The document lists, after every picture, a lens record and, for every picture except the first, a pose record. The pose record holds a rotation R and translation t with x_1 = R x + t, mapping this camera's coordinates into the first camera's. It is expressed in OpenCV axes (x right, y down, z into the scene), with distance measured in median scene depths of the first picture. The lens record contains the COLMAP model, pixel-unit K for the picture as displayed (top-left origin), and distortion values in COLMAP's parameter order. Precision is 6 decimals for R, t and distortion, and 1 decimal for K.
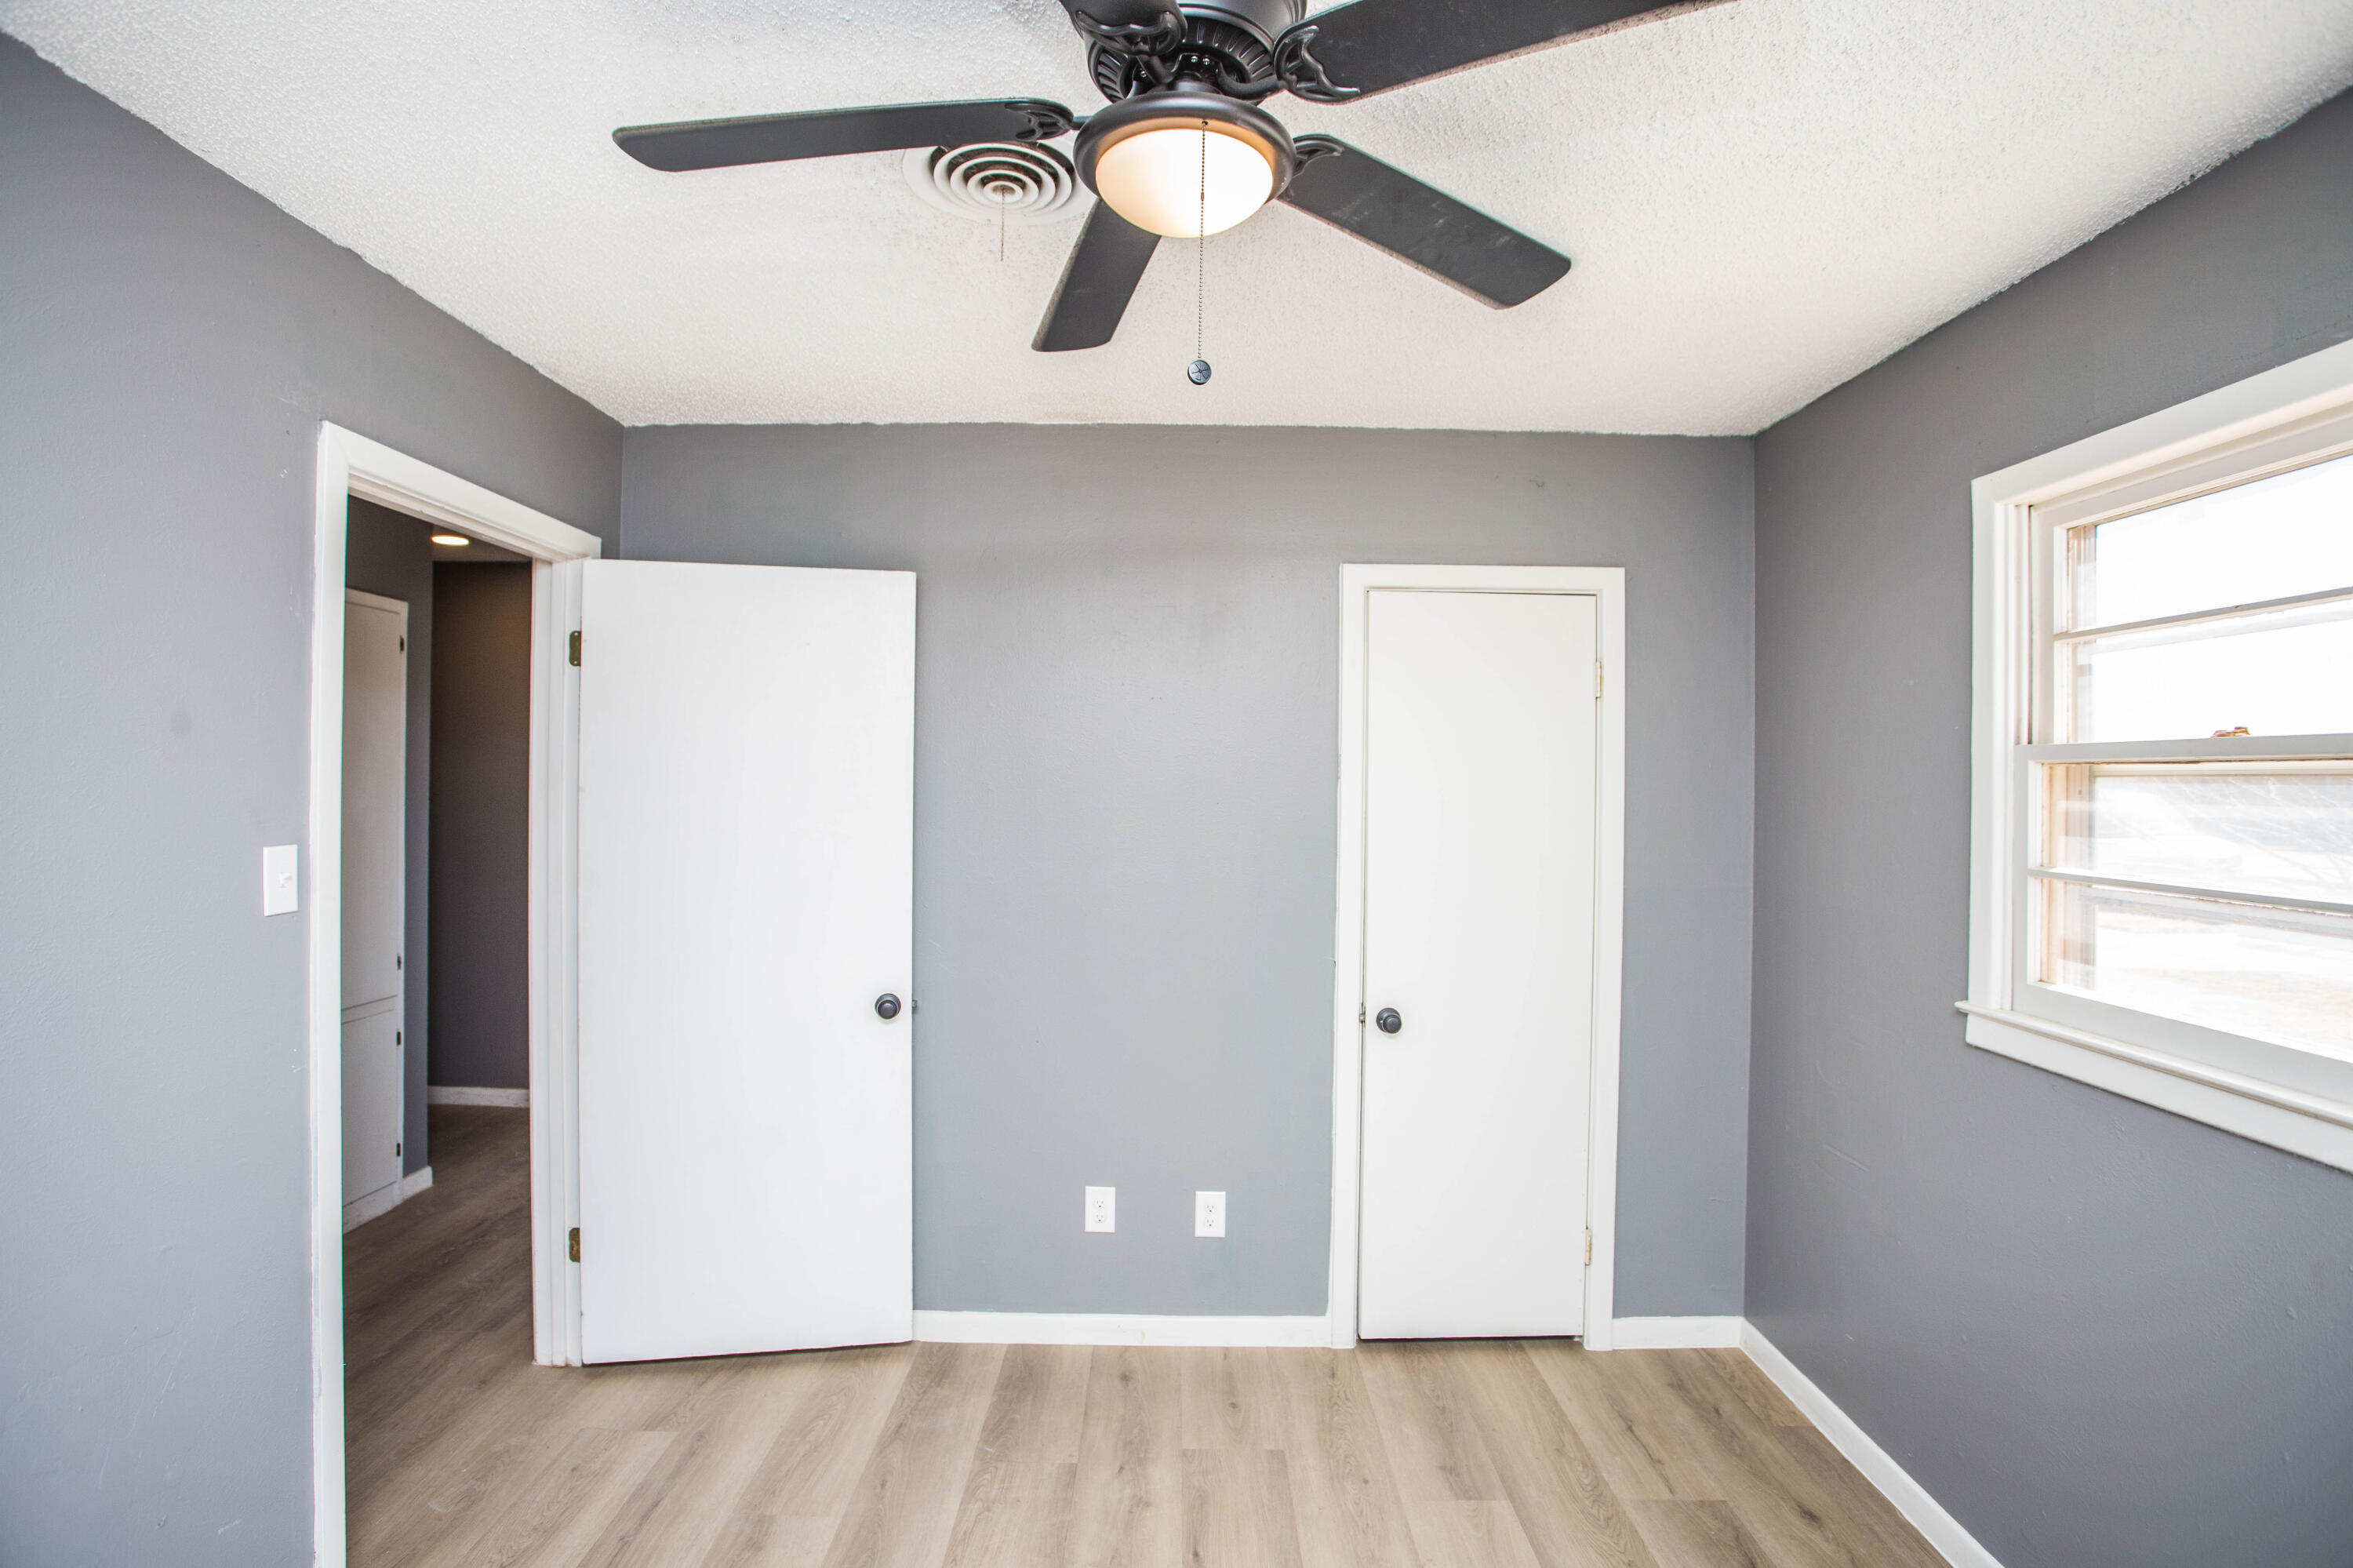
lens RADIAL K [[1152.8, 0, 1164.4], [0, 1152.8, 768.9], [0, 0, 1]] dist [-0.066707, 0.028511]
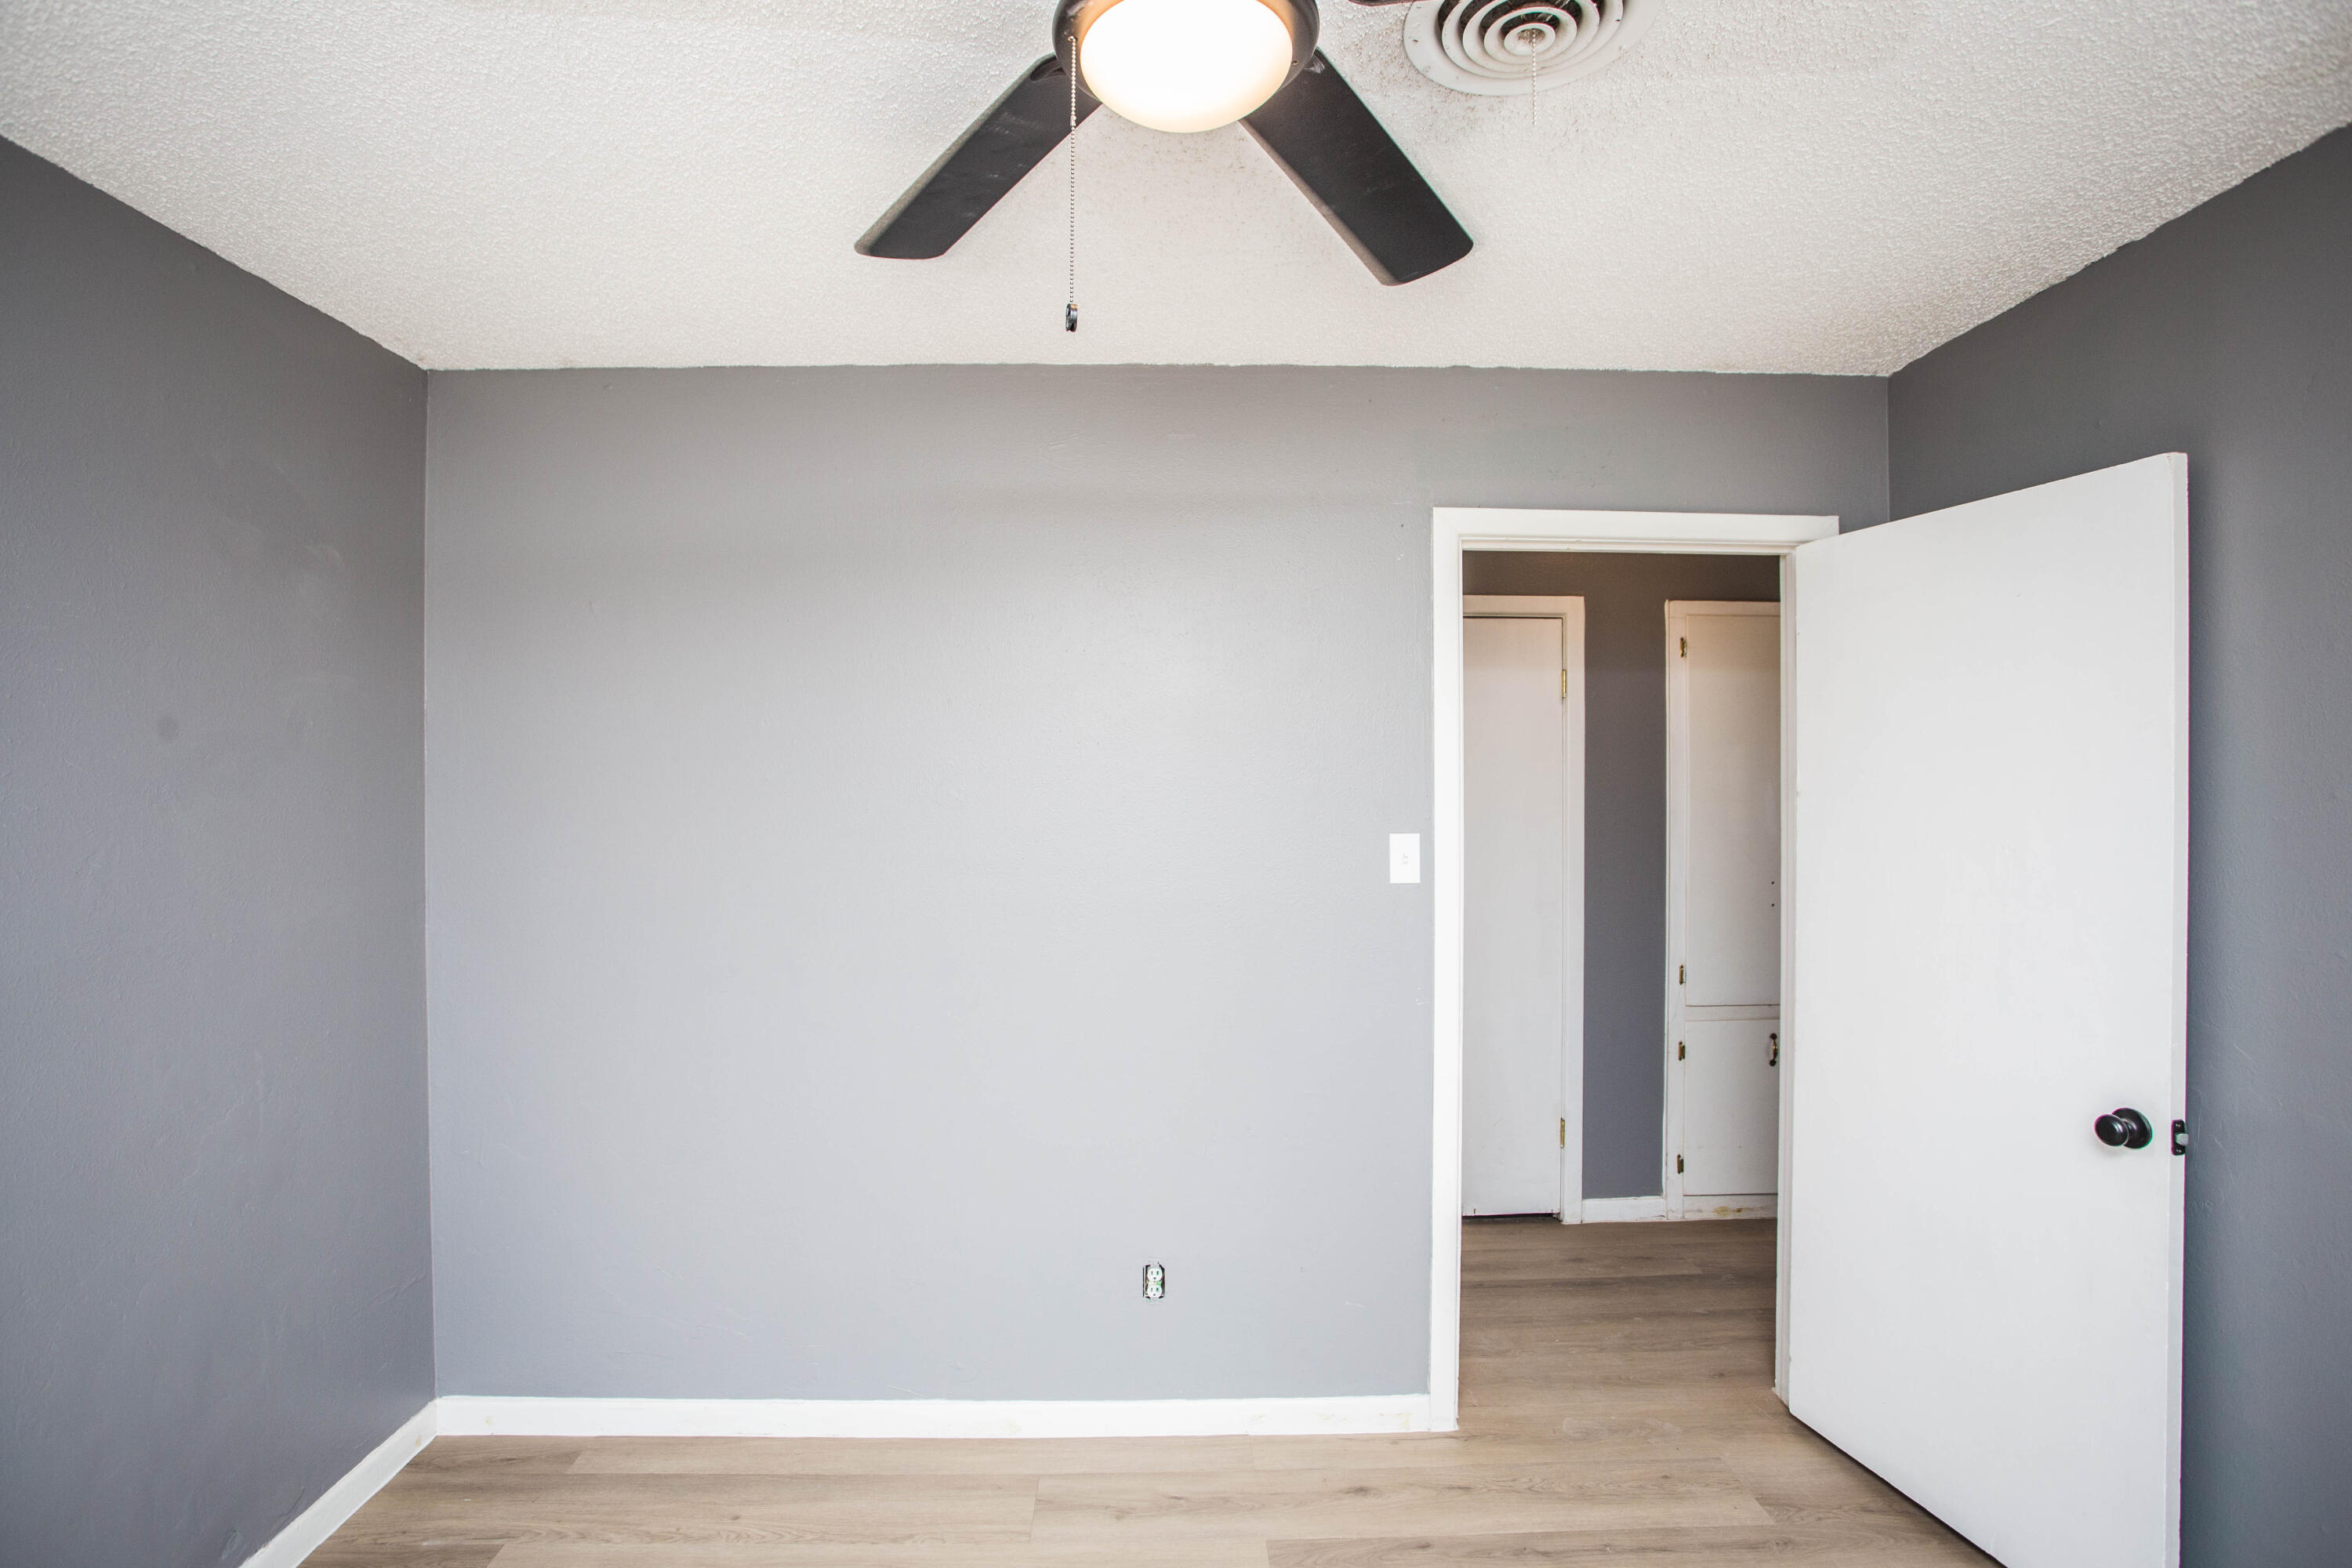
lens RADIAL K [[1152.2, 0, 1166.0], [0, 1152.2, 775.5], [0, 0, 1]] dist [-0.066707, 0.028511]
pose [[0.026945, -0.014222, -0.999536, 0.465285], [0.009650, 0.999856, -0.013967, 0.012123], [0.999590, -0.009269, 0.027078, 0.535888]]
